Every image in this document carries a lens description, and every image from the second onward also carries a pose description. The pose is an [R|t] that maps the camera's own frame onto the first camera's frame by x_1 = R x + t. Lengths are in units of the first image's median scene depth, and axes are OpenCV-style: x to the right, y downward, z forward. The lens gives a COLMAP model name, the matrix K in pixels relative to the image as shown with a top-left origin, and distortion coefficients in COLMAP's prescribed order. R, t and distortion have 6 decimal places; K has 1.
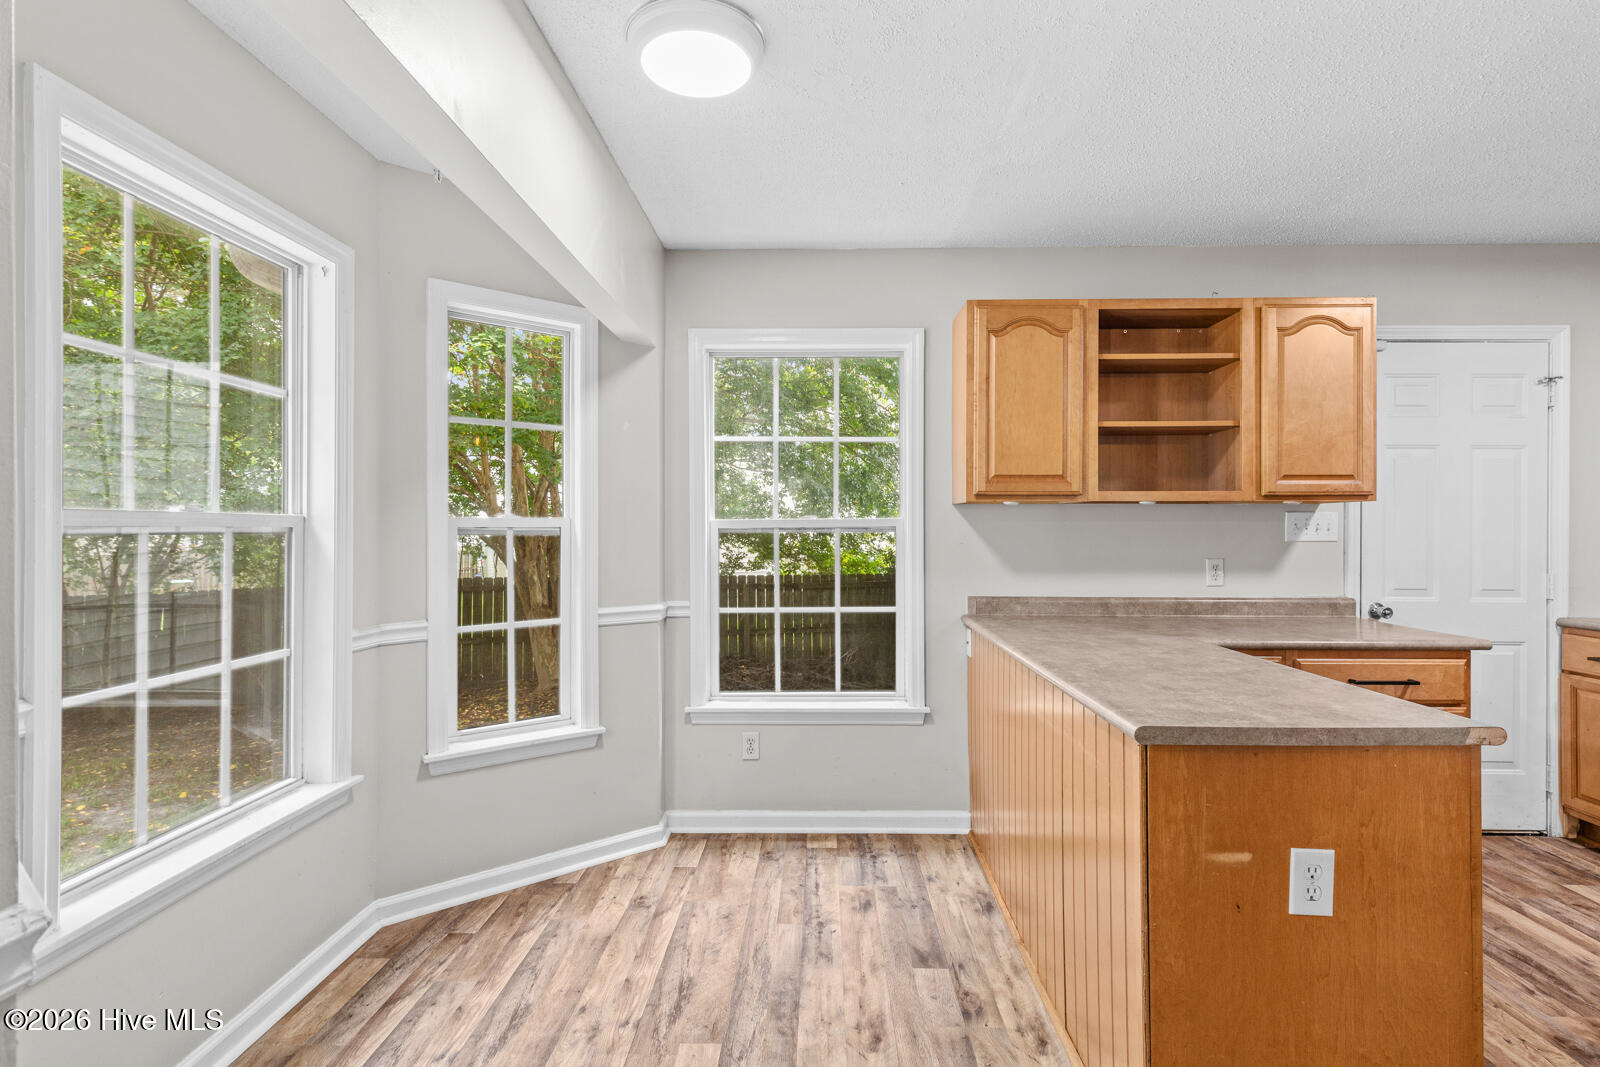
lens RADIAL K [[733.5, 0, 787.1], [0, 733.5, 532.7], [0, 0, 1]] dist [0.003995, -0.001060]
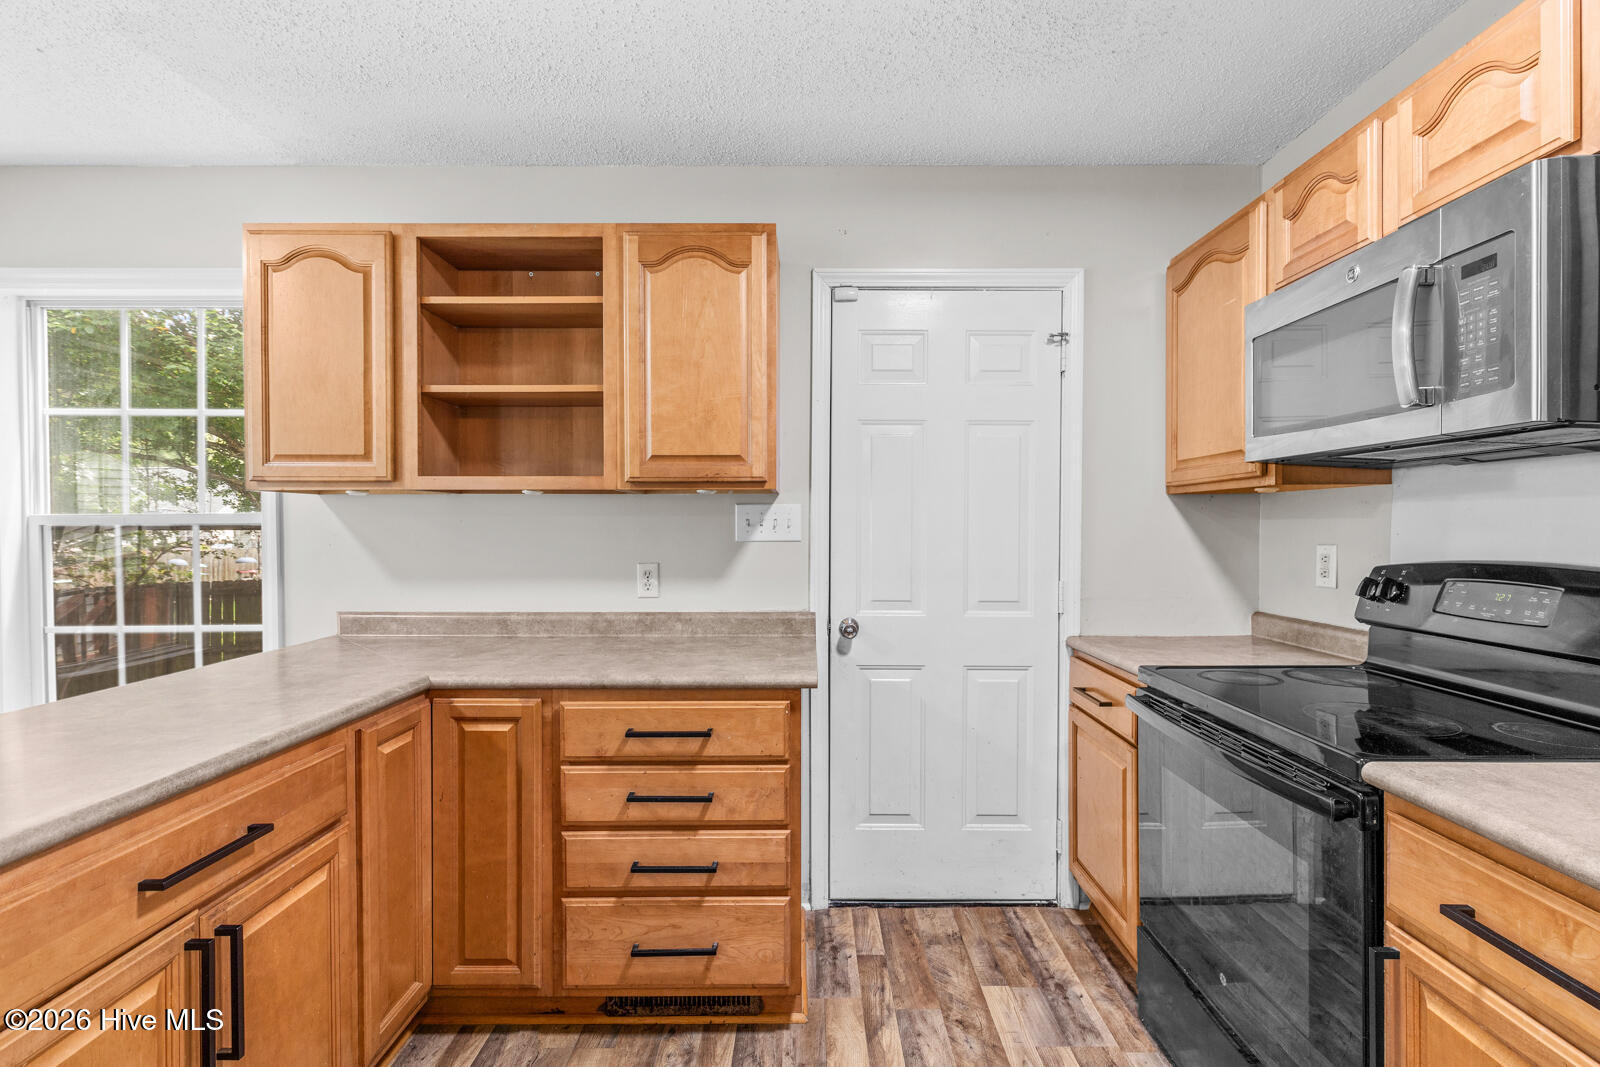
lens RADIAL K [[733.5, 0, 797.1], [0, 733.5, 535.8], [0, 0, 1]] dist [0.003995, -0.001060]
pose [[0.999771, -0.001951, 0.021318, 0.735410], [0.001730, 0.999945, 0.010383, -0.002286], [-0.021337, -0.010344, 0.999719, 0.207867]]
